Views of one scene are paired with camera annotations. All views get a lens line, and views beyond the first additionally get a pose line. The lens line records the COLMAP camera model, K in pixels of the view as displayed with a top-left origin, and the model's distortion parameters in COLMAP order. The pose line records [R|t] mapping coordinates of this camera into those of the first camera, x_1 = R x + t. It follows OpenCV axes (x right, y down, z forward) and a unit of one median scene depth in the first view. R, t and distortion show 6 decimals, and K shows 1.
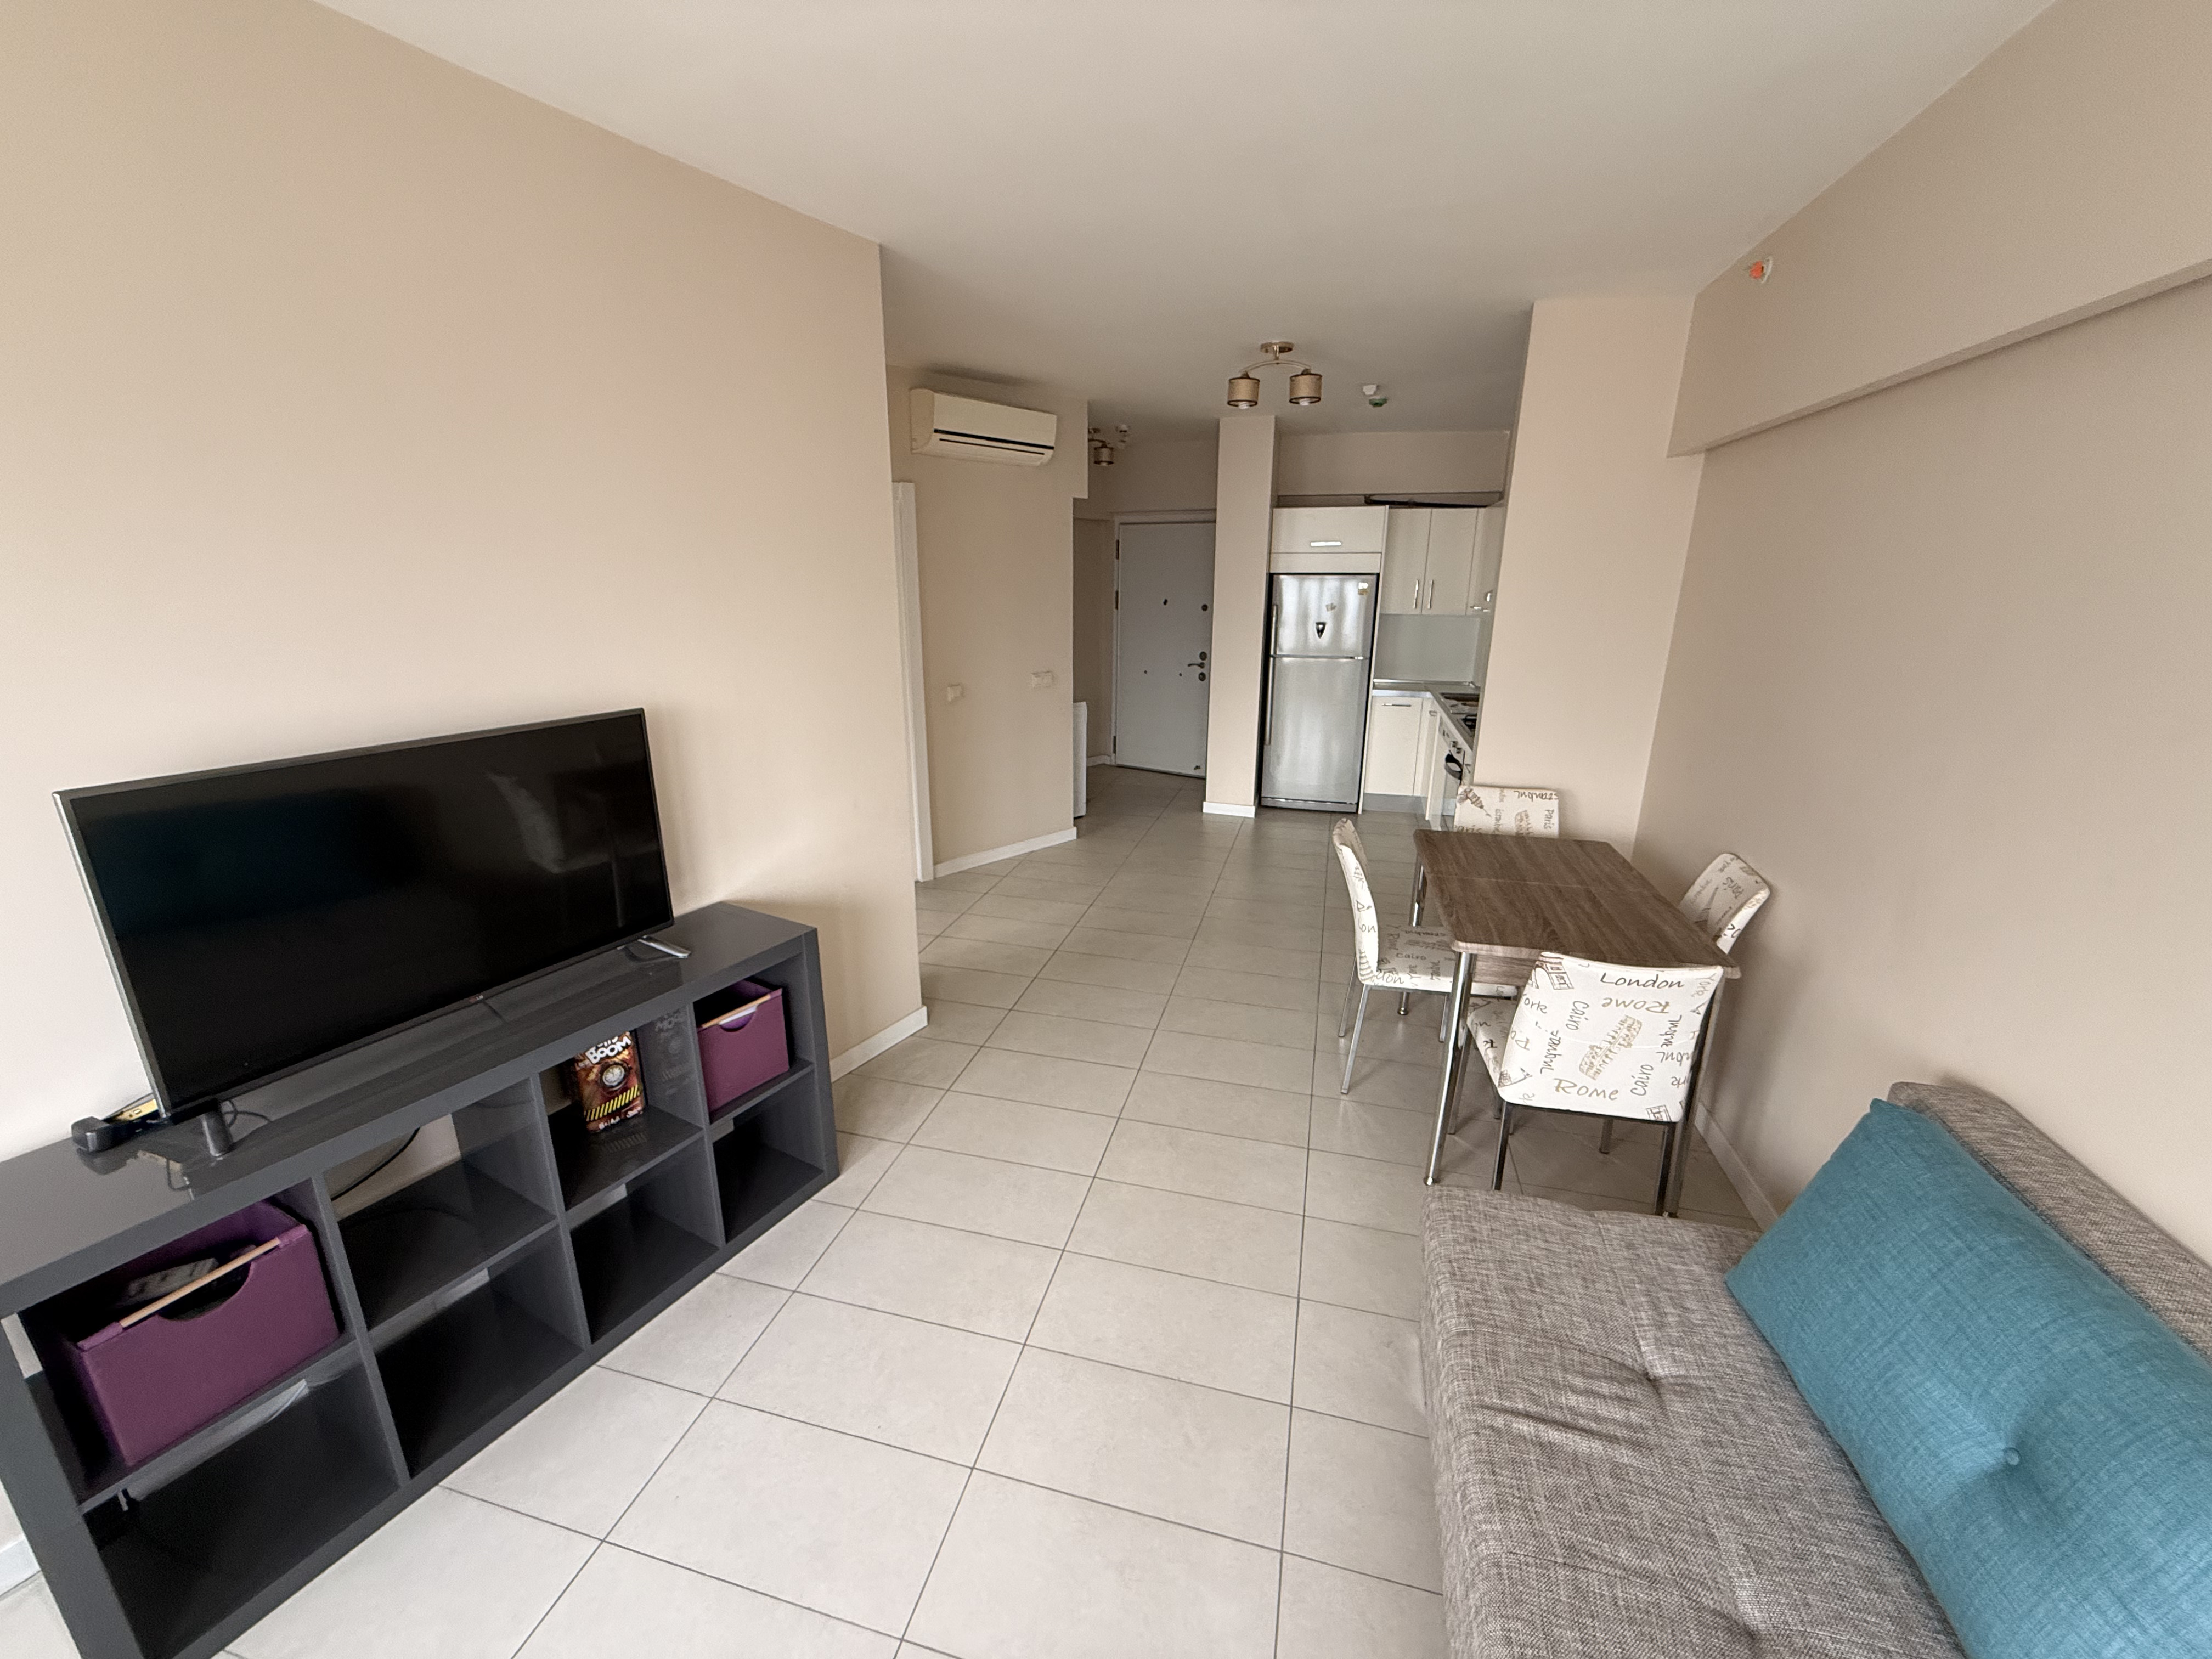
lens RADIAL K [[879.9, 0, 1101.8], [0, 879.9, 825.0], [0, 0, 1]] dist [-0.003025, 0.001251]
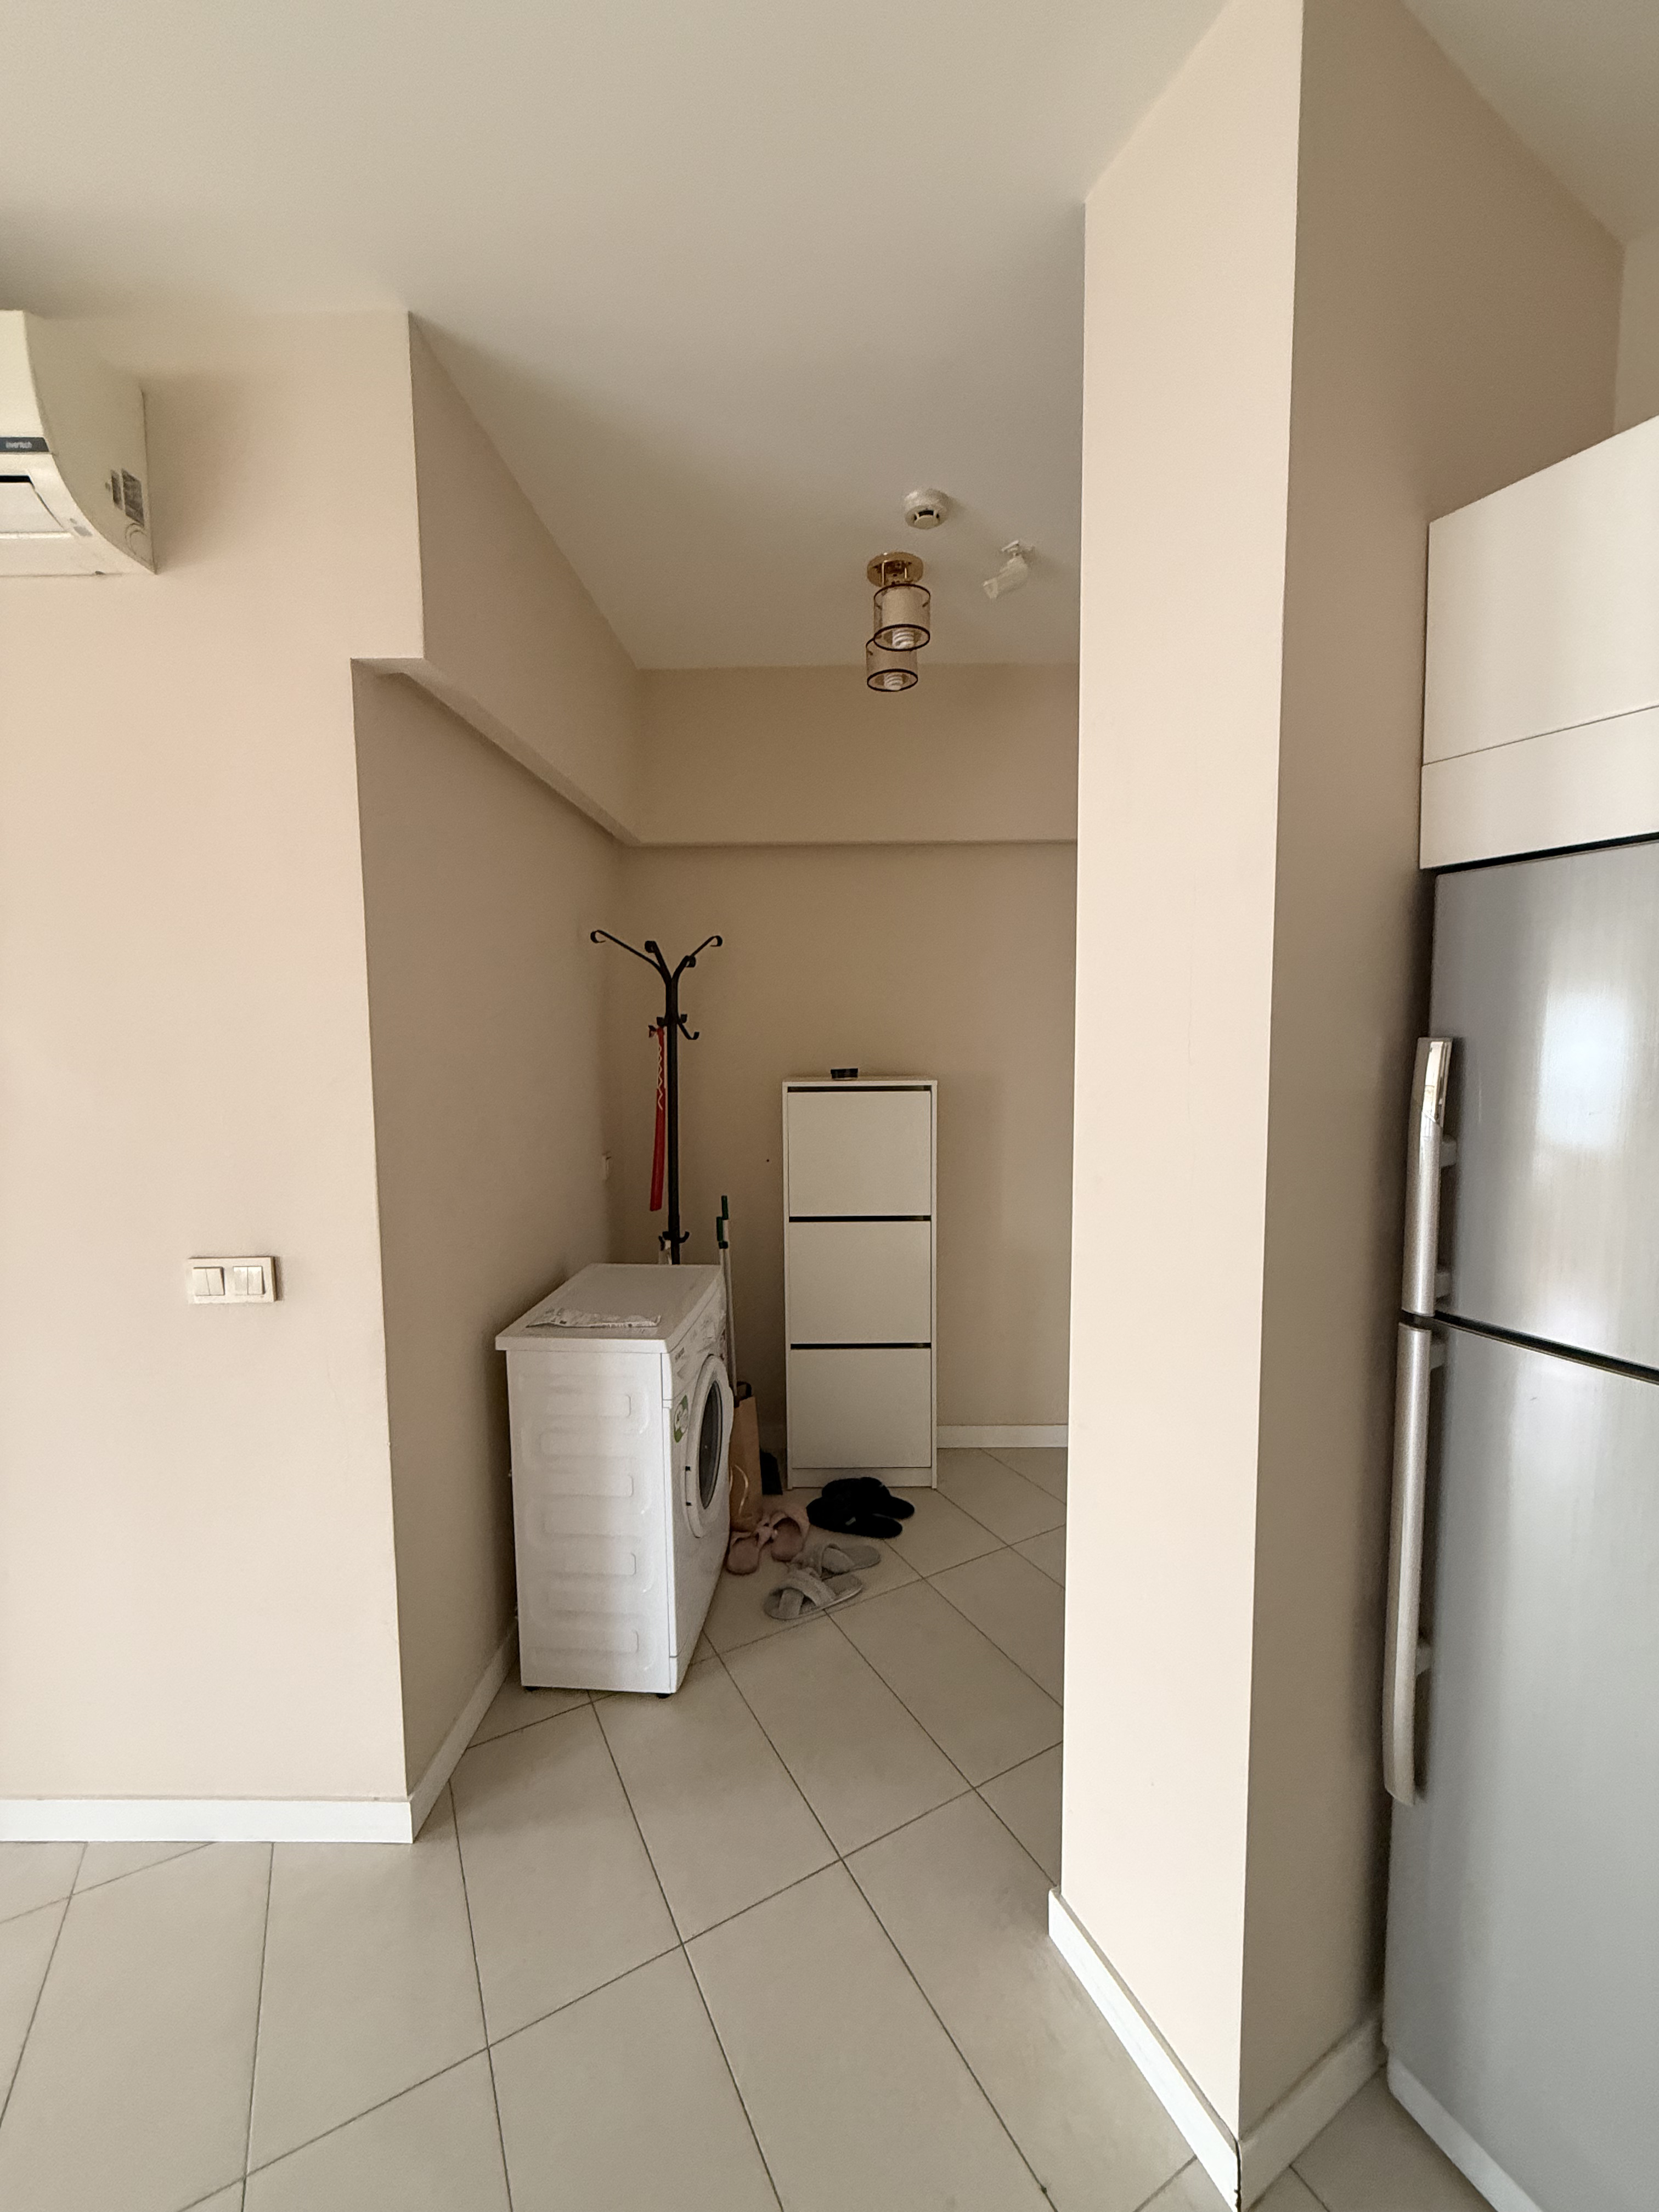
lens RADIAL K [[879.9, 0, 831.8], [0, 879.9, 1097.9], [0, 0, 1]] dist [-0.003025, 0.001251]
pose [[0.696311, 0.045523, -0.716295, 0.279866], [-0.188015, 0.974706, -0.120824, -0.227943], [0.692677, 0.218805, 0.687258, 0.934935]]
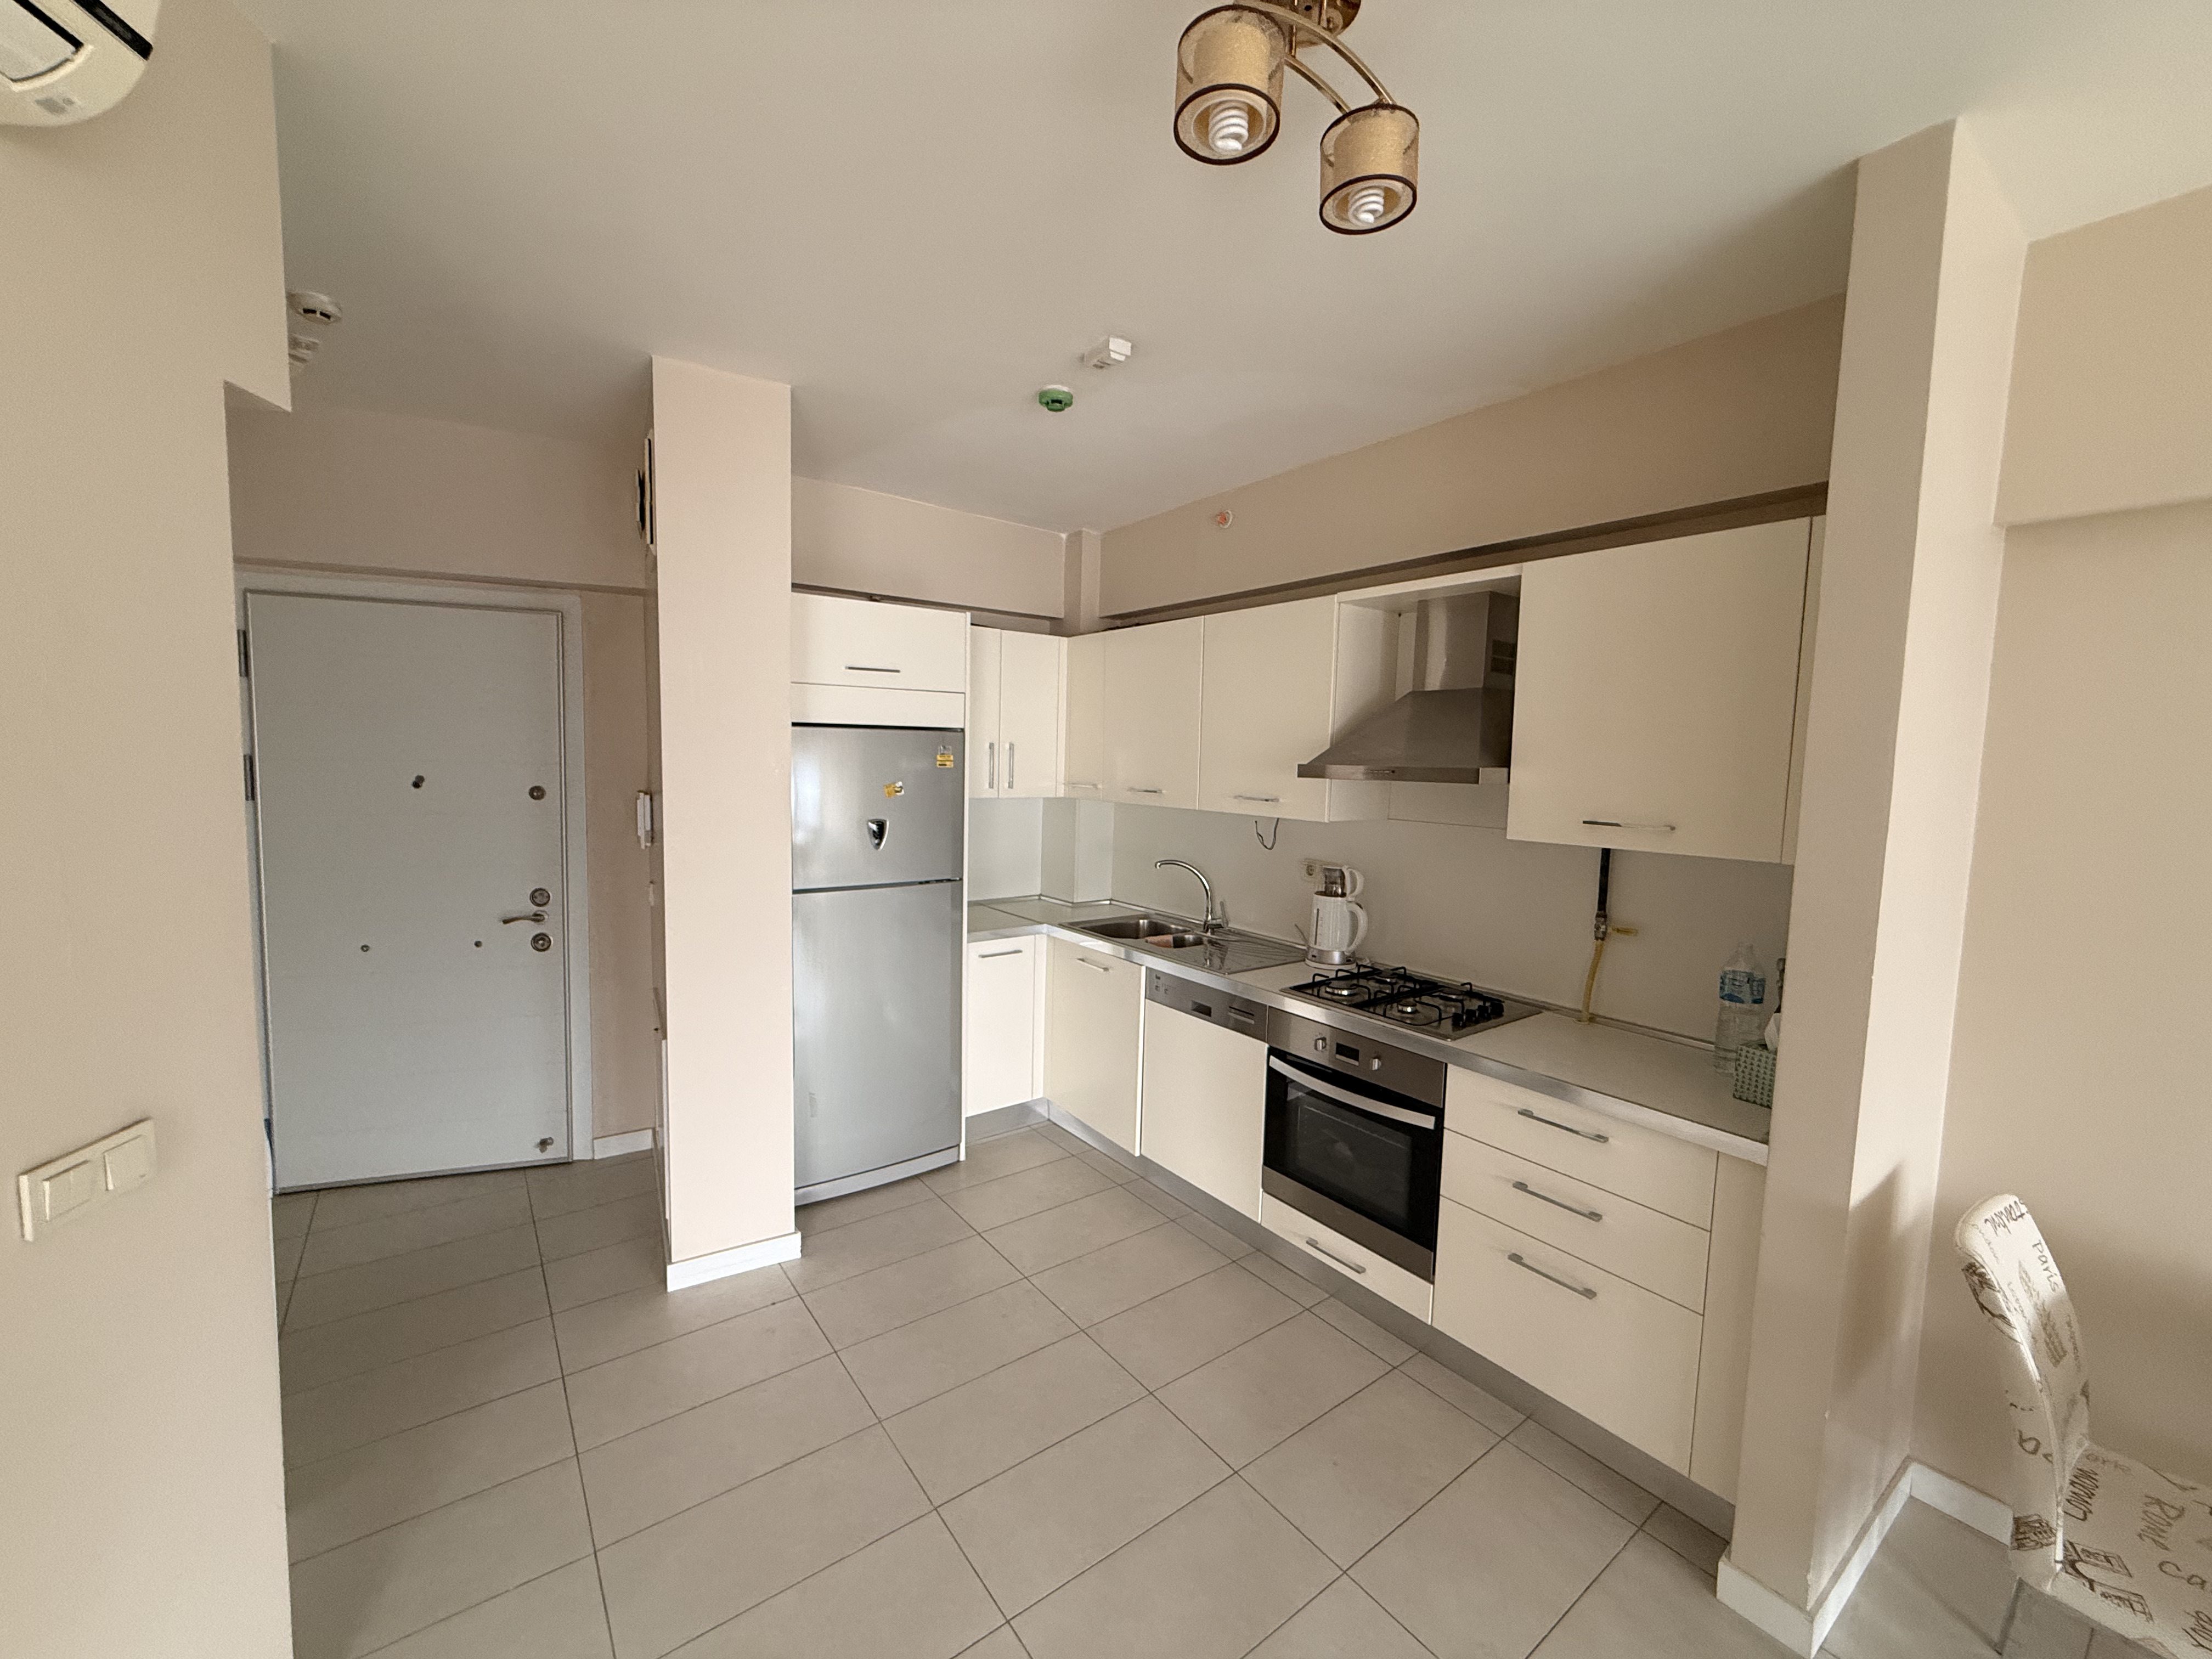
lens RADIAL K [[879.9, 0, 1103.8], [0, 879.9, 830.9], [0, 0, 1]] dist [-0.003025, 0.001251]
pose [[0.618406, -0.057264, 0.783769, -0.078466], [0.192935, 0.977880, -0.080783, -0.183855], [-0.761807, 0.201174, 0.615776, 0.685517]]
